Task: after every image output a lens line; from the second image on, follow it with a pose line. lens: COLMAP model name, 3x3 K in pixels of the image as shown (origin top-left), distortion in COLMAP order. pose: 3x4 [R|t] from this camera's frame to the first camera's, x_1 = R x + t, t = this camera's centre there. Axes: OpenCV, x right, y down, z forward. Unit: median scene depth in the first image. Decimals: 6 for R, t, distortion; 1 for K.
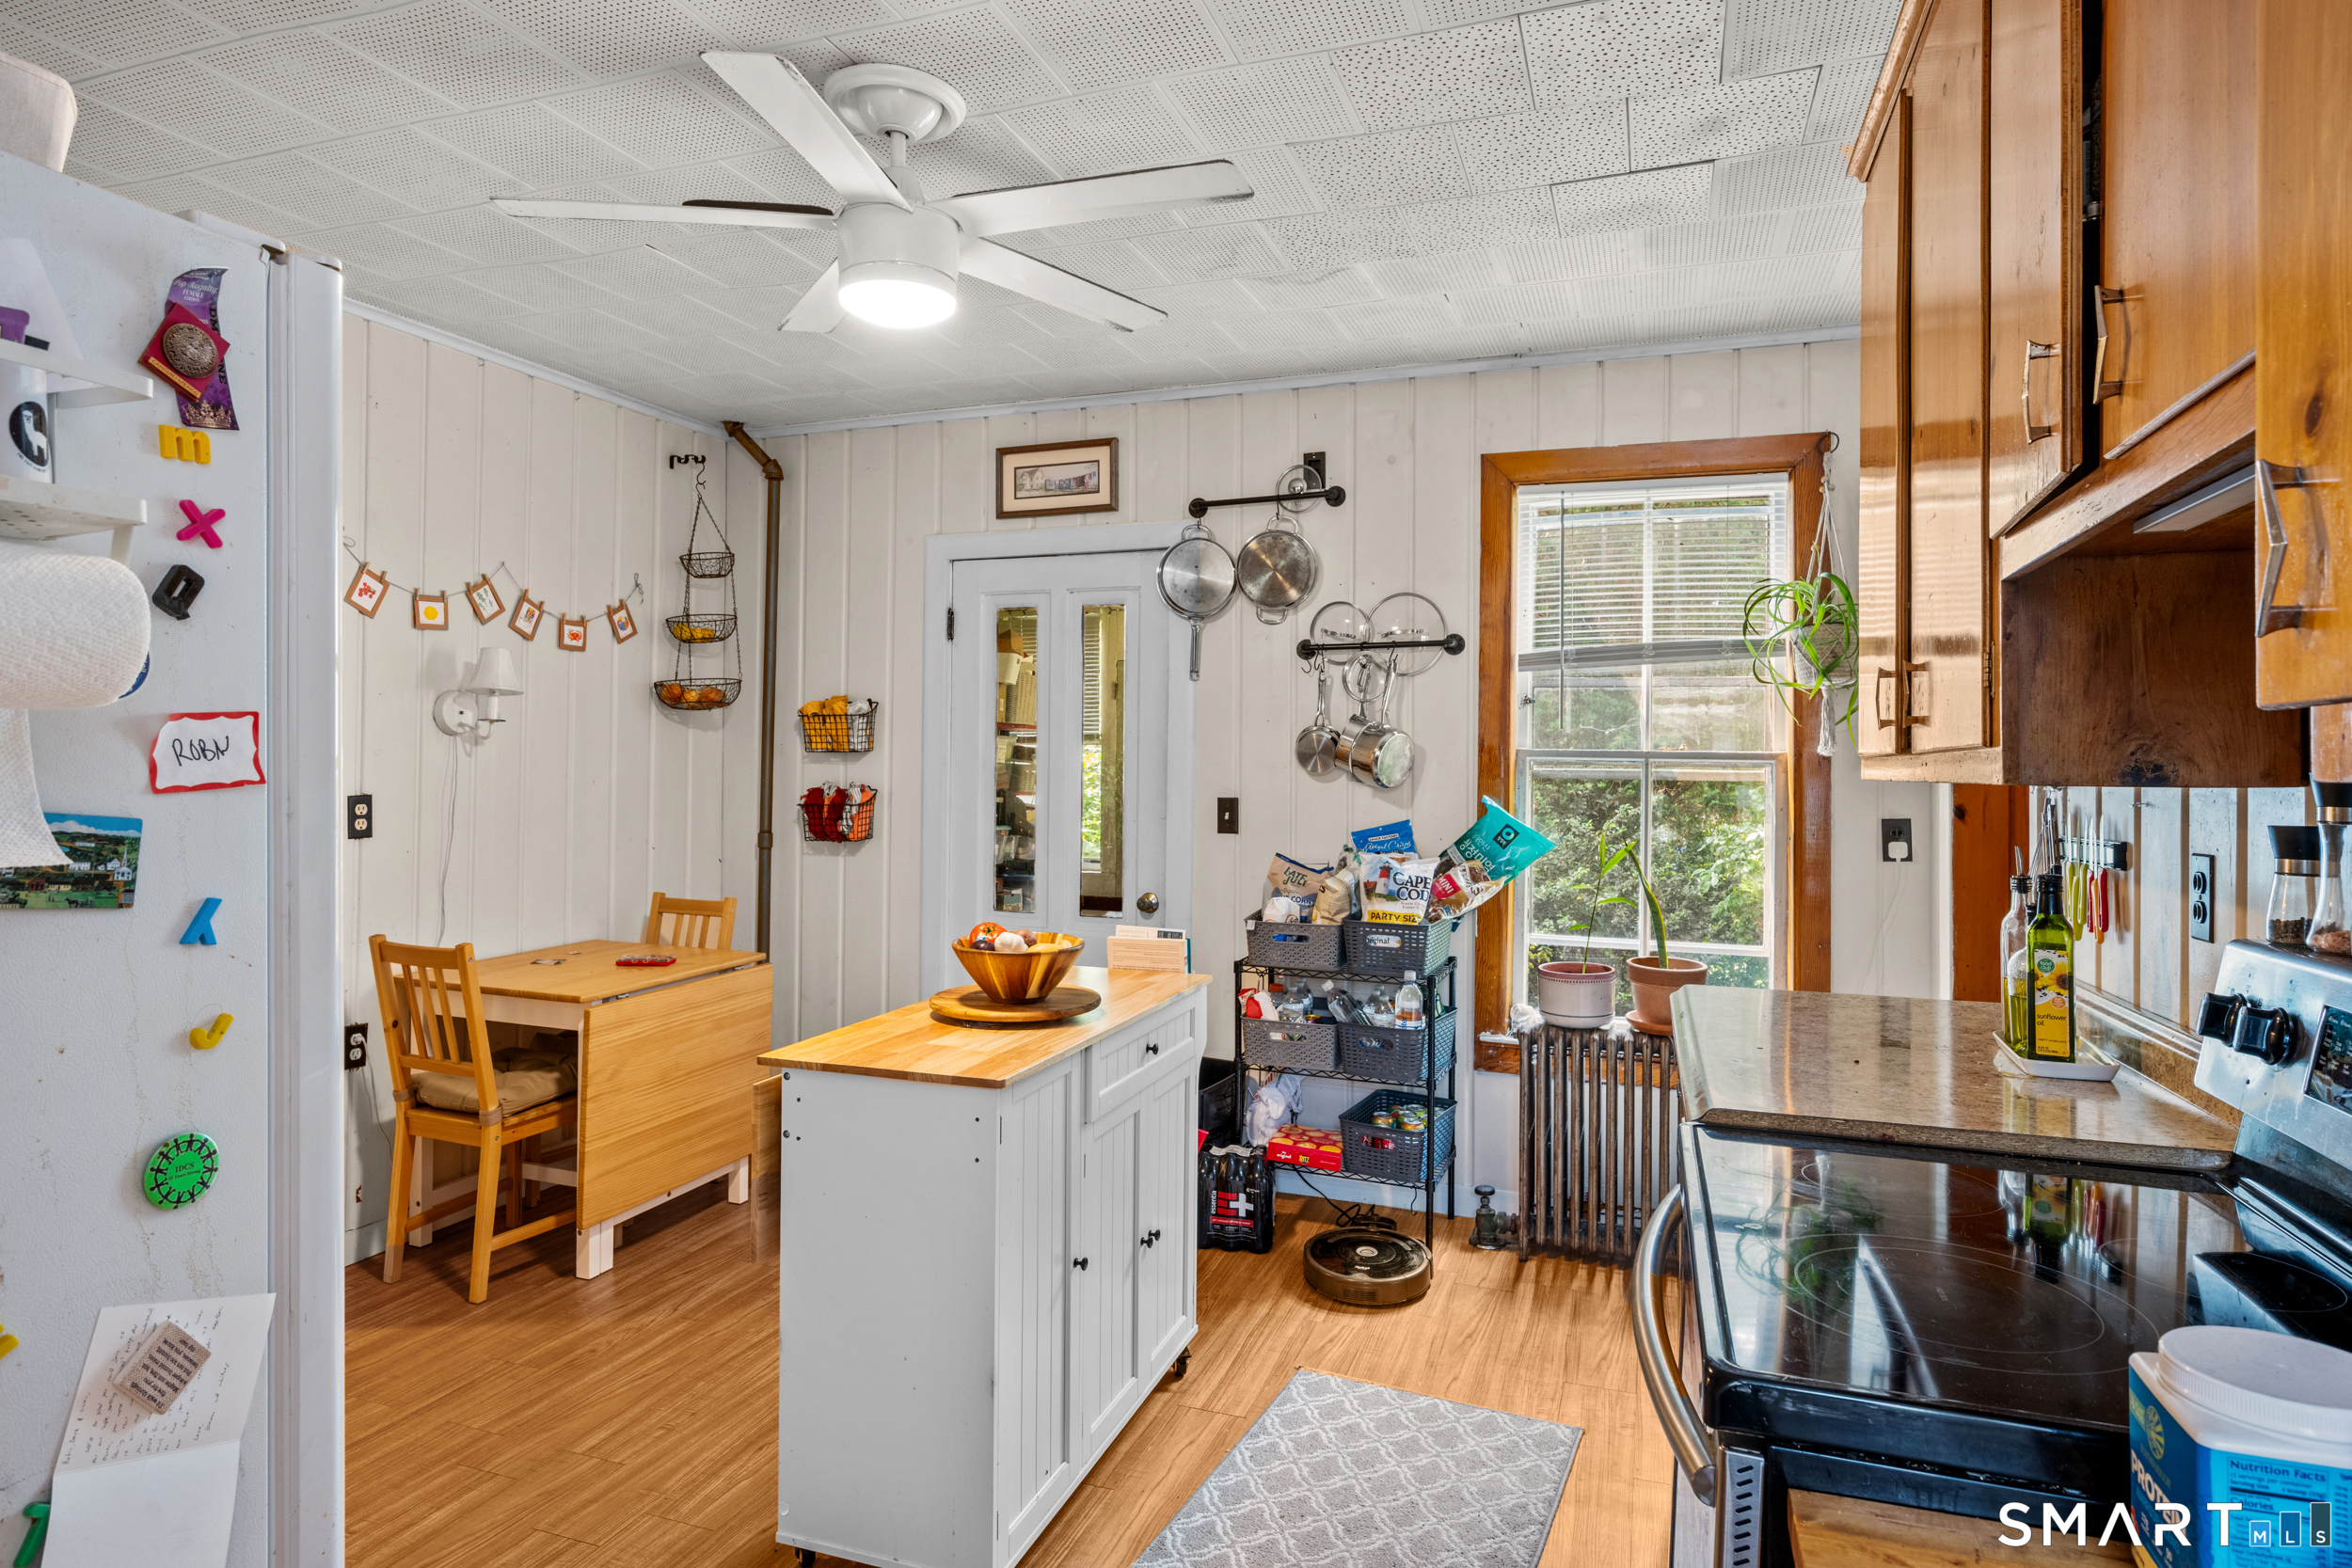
lens RADIAL K [[1298.6, 0, 1177.5], [0, 1298.6, 770.2], [0, 0, 1]] dist [0.002381, -0.000102]
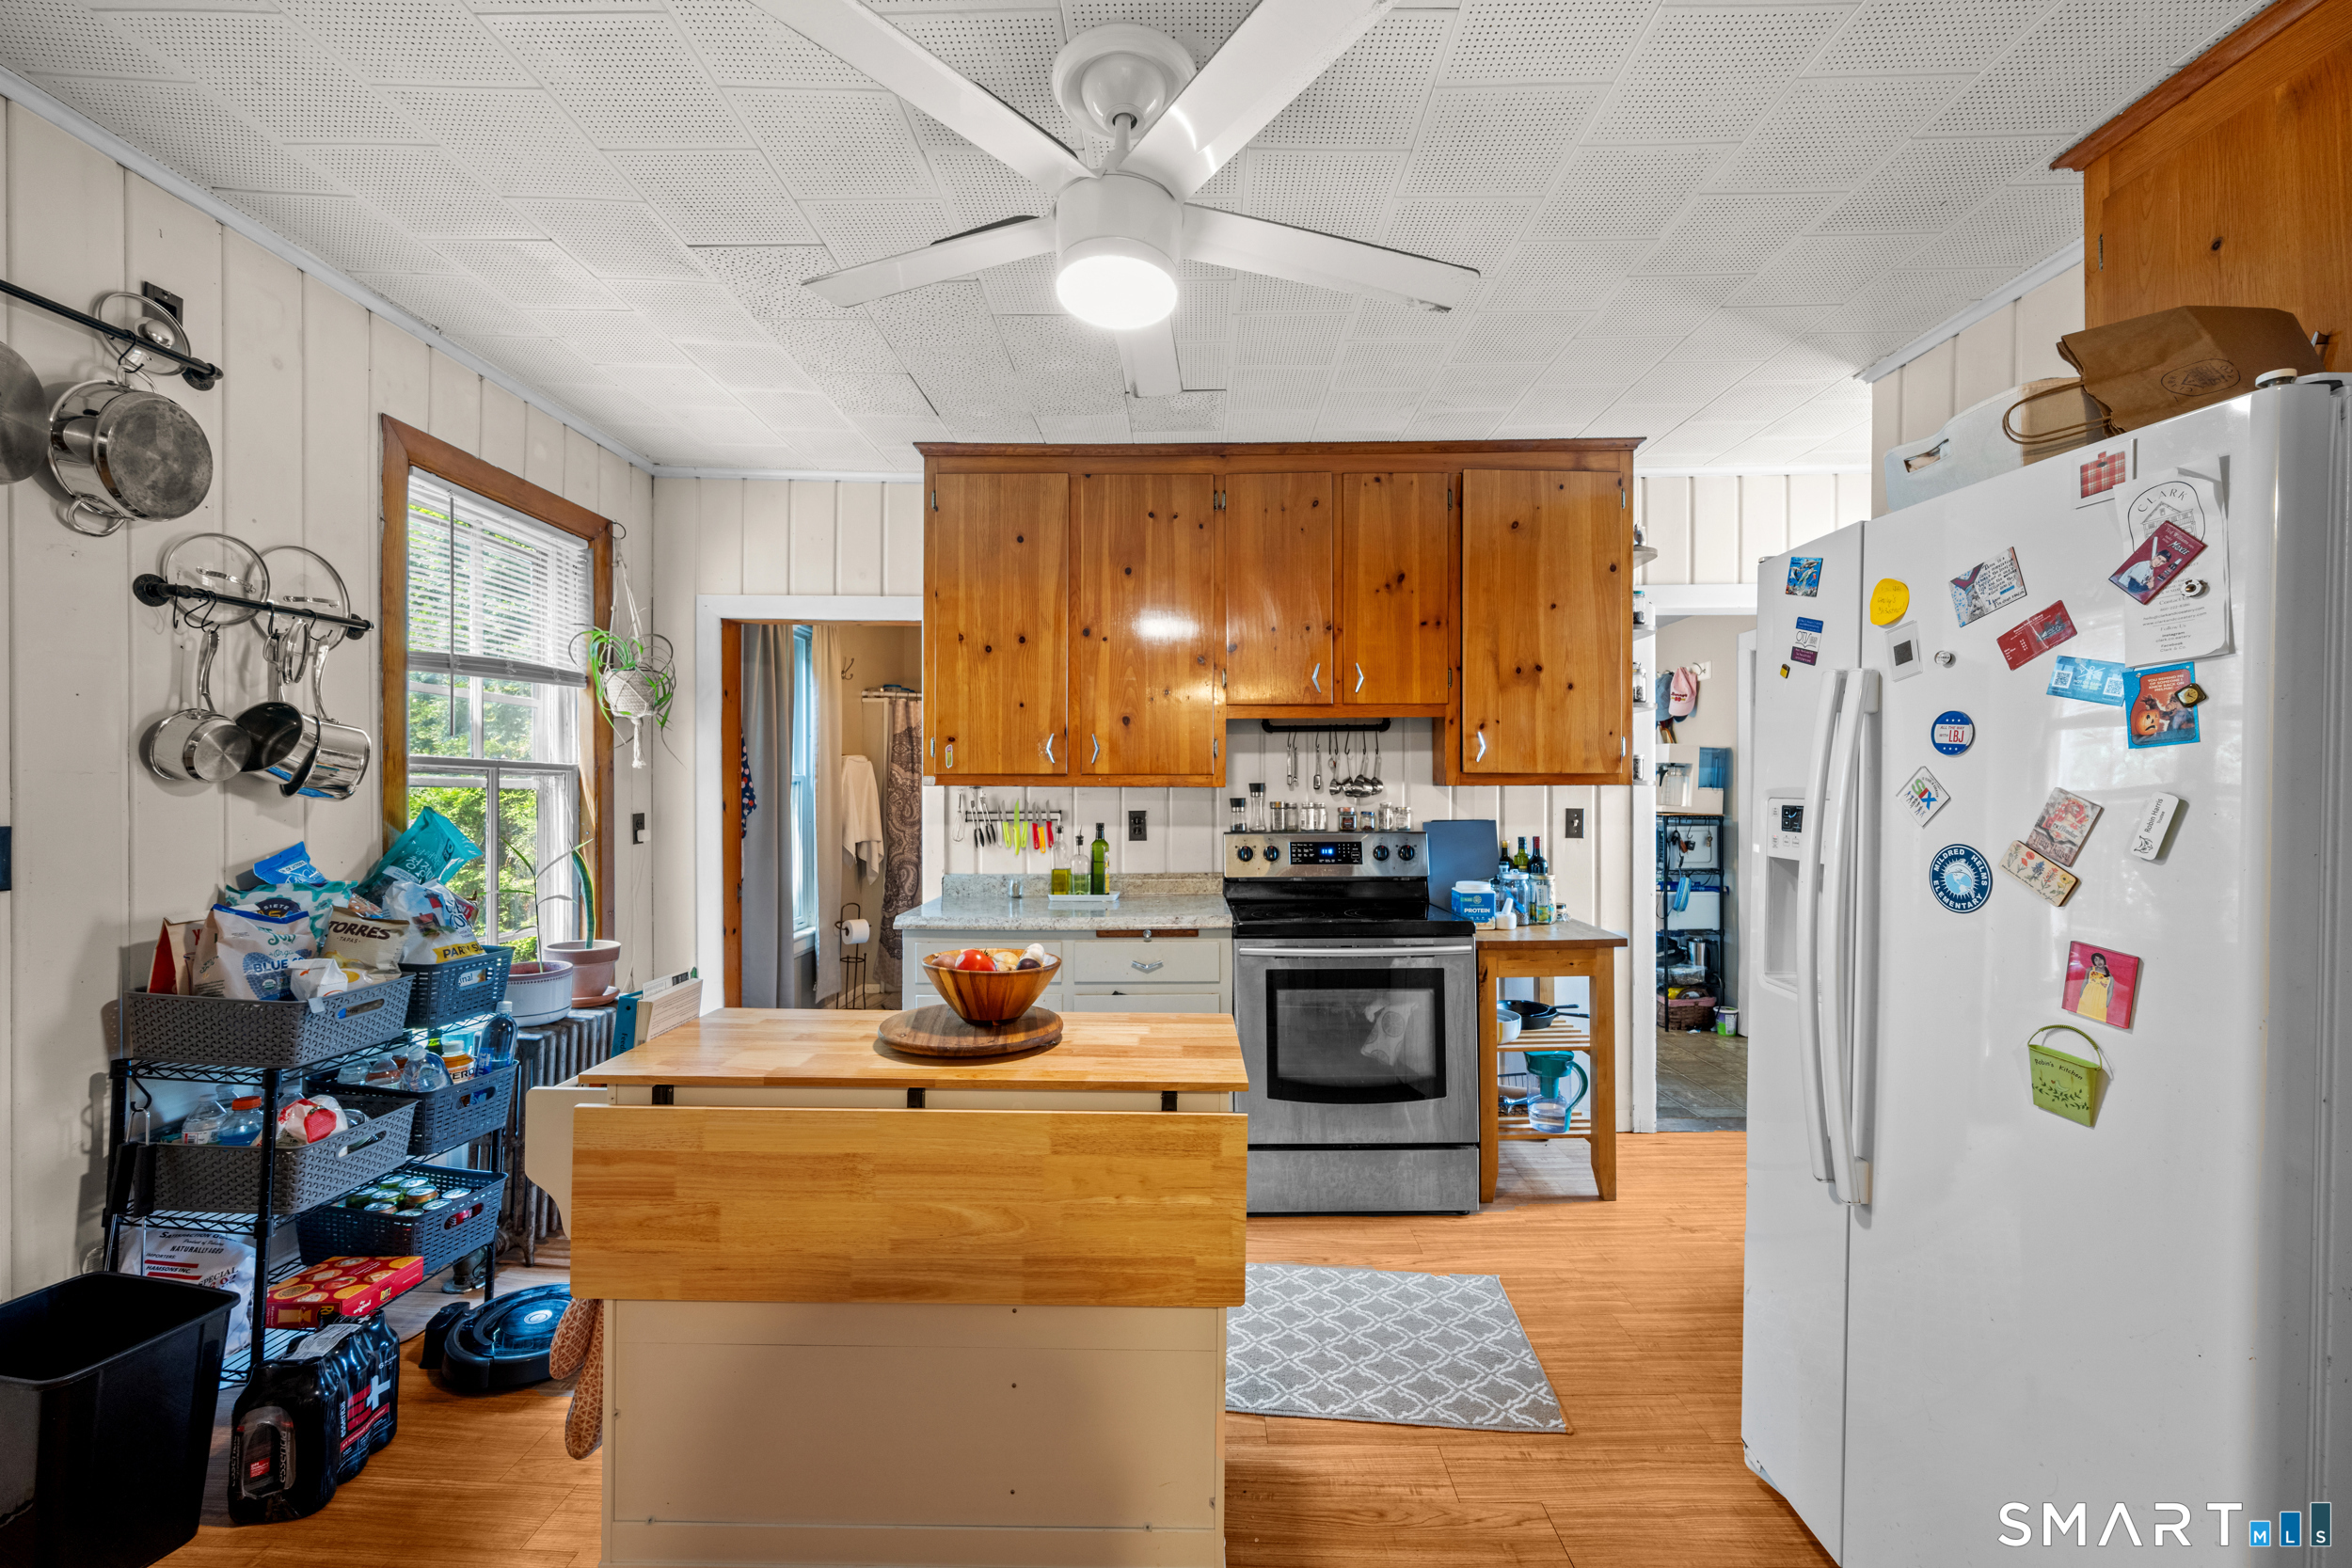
lens RADIAL K [[924.4, 0, 1182.7], [0, 924.4, 793.5], [0, 0, 1]] dist [-0.000313, 0.000131]
pose [[-0.338701, -0.014799, 0.940778, -0.534662], [-0.006389, 0.999889, 0.013428, -0.001283], [-0.940872, -0.001463, -0.338759, 0.713095]]
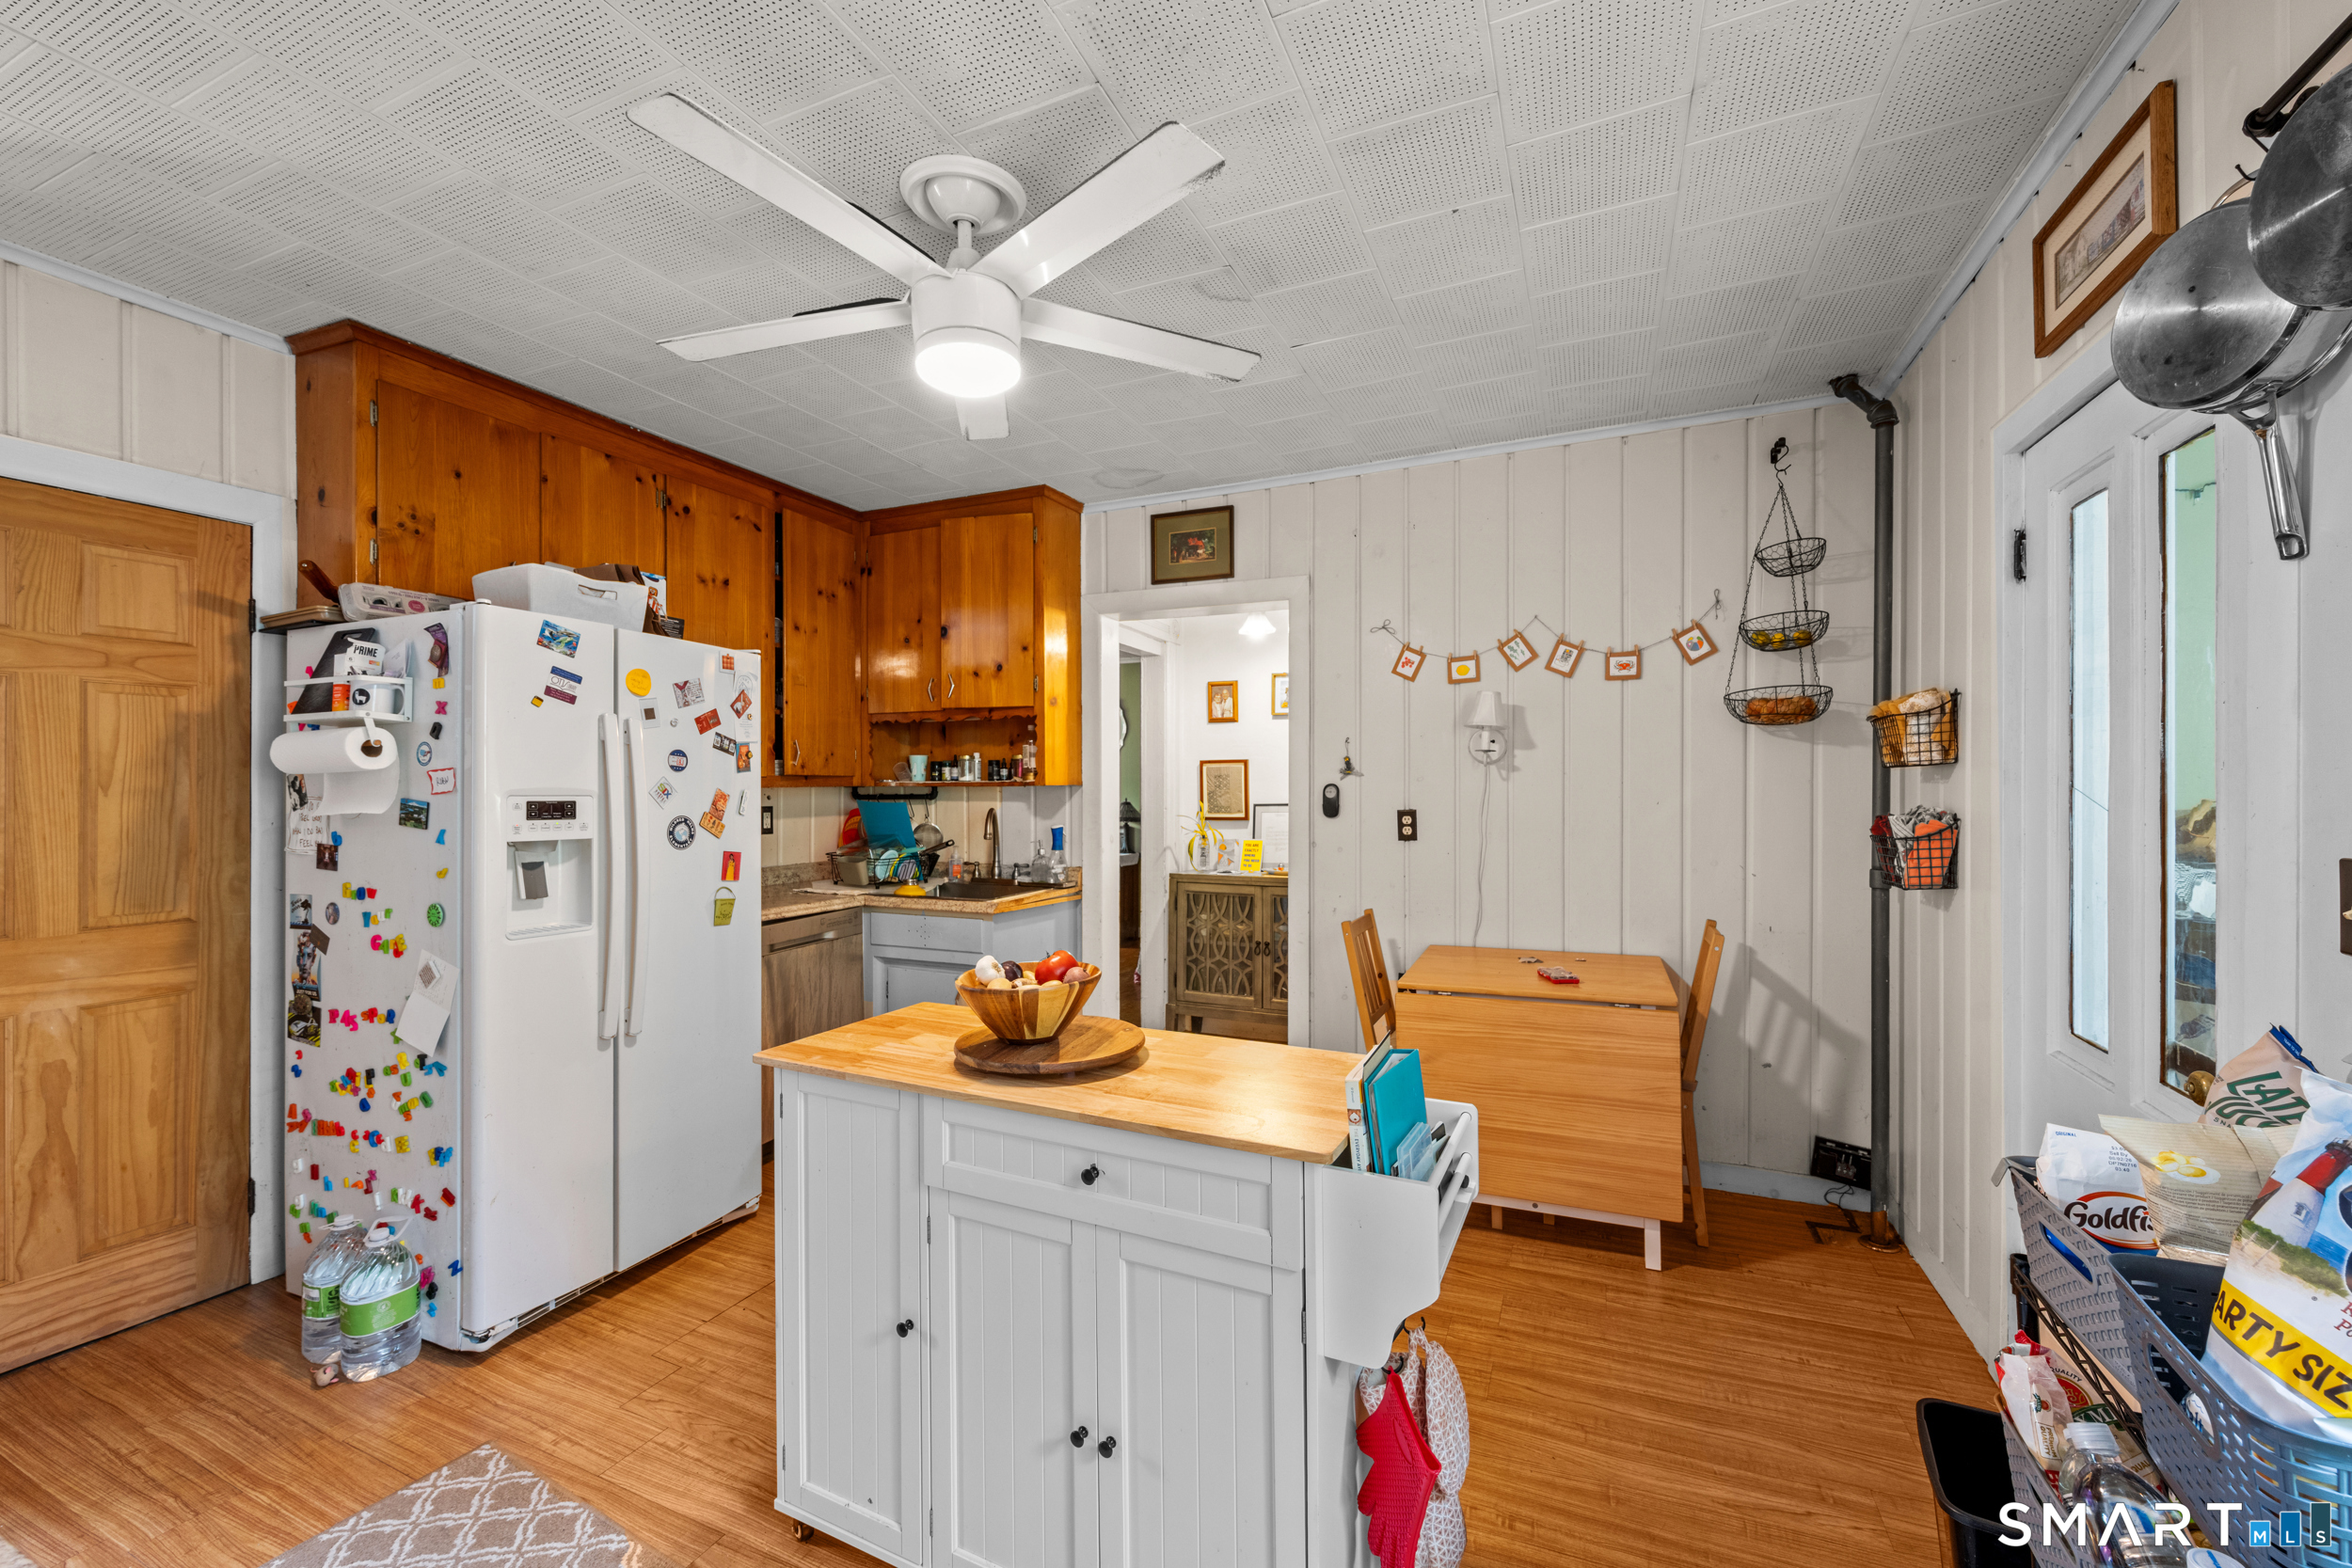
lens RADIAL K [[924.4, 0, 1184.6], [0, 924.4, 787.9], [0, 0, 1]] dist [-0.000313, 0.000131]
pose [[-0.062660, -0.007614, -0.998006, 0.341131], [-0.002654, 0.999969, -0.007463, 0.003397], [0.998031, 0.002181, -0.062678, 0.746075]]
